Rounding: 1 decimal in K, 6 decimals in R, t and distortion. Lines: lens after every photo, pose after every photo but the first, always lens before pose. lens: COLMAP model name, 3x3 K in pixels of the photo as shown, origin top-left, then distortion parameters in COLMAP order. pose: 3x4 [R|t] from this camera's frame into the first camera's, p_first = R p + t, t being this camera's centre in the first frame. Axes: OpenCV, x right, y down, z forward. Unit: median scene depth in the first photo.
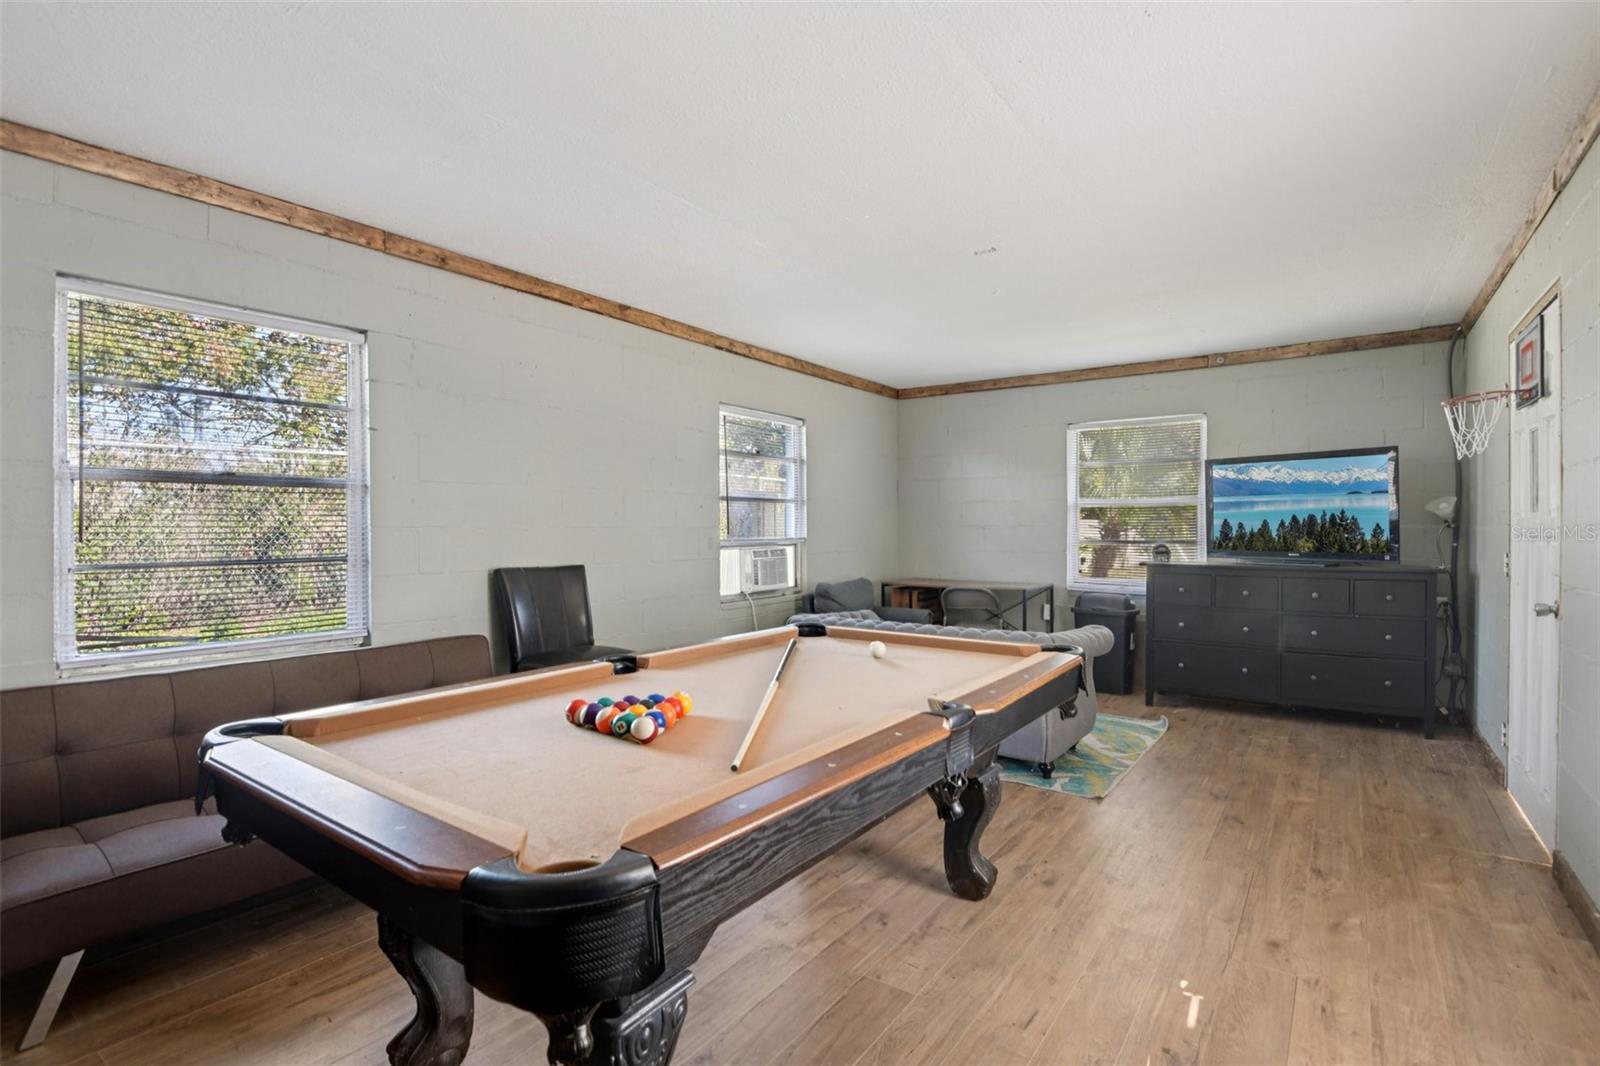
lens RADIAL K [[741.1, 0, 800.0], [0, 741.1, 533.0], [0, 0, 1]] dist [0.000243, -0.001602]
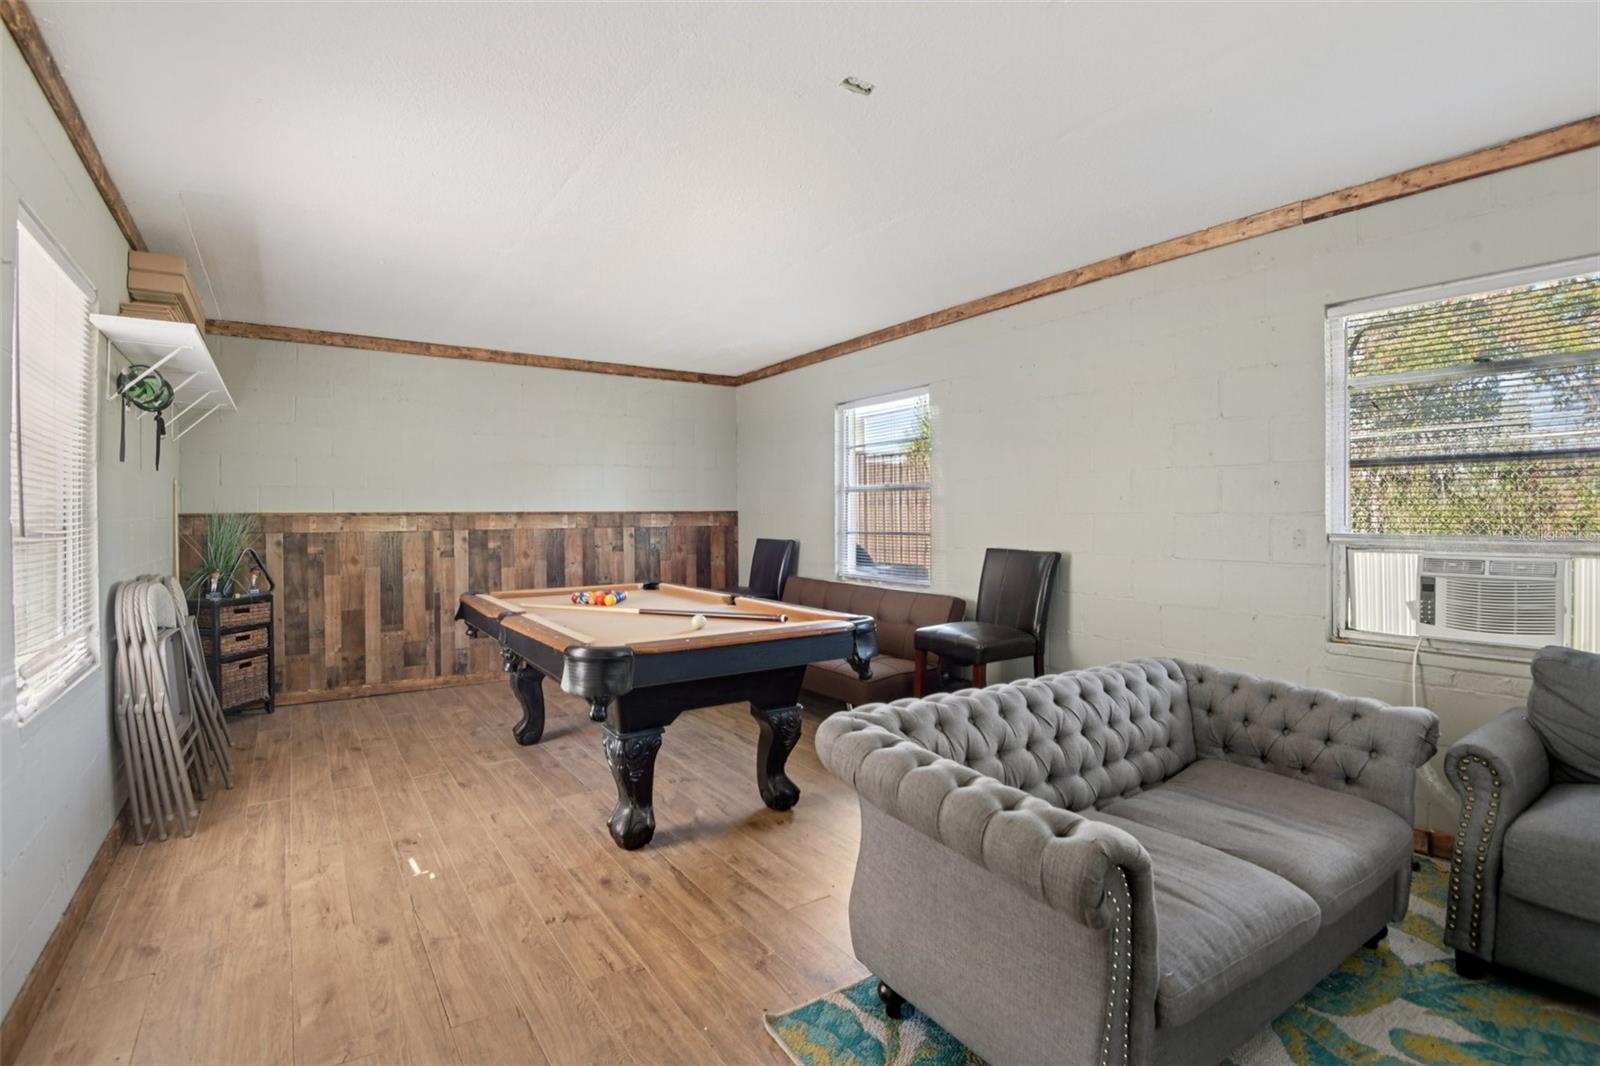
lens RADIAL K [[747.6, 0, 801.1], [0, 747.6, 518.6], [0, 0, 1]] dist [-0.009733, -0.009191]
pose [[-0.327467, 0.004985, -0.944849, 1.137352], [-0.006869, 0.999947, 0.007656, -0.010479], [0.944838, 0.008997, -0.327415, 1.514072]]
